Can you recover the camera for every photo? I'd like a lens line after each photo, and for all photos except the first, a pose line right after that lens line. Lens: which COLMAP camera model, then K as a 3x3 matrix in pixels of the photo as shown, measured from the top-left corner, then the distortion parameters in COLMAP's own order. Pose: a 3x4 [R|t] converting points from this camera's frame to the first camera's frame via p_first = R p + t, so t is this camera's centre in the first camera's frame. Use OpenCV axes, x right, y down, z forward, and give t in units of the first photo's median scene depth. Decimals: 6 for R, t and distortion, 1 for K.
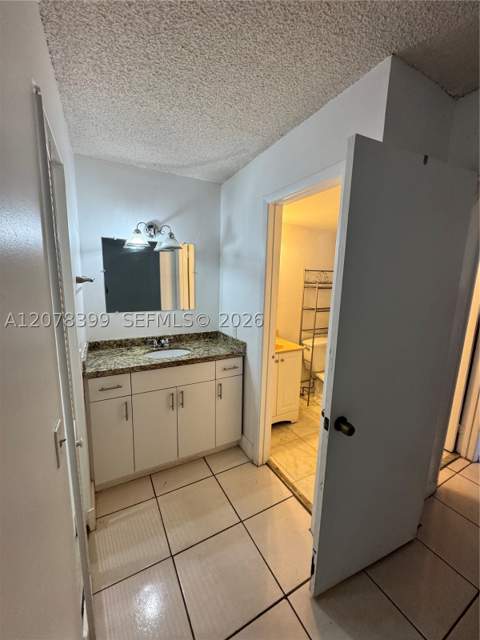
lens RADIAL K [[256.3, 0, 238.9], [0, 256.3, 321.2], [0, 0, 1]] dist [-0.003769, 0.000520]
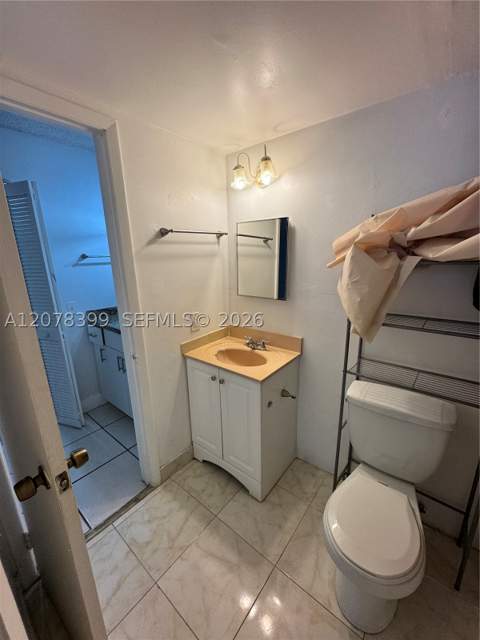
lens RADIAL K [[256.3, 0, 238.7], [0, 256.3, 320.0], [0, 0, 1]] dist [-0.003769, 0.000520]
pose [[0.372897, 0.200734, -0.905900, 0.704249], [-0.129217, 0.978039, 0.163529, -0.093034], [0.918831, 0.056078, 0.390646, 0.791778]]
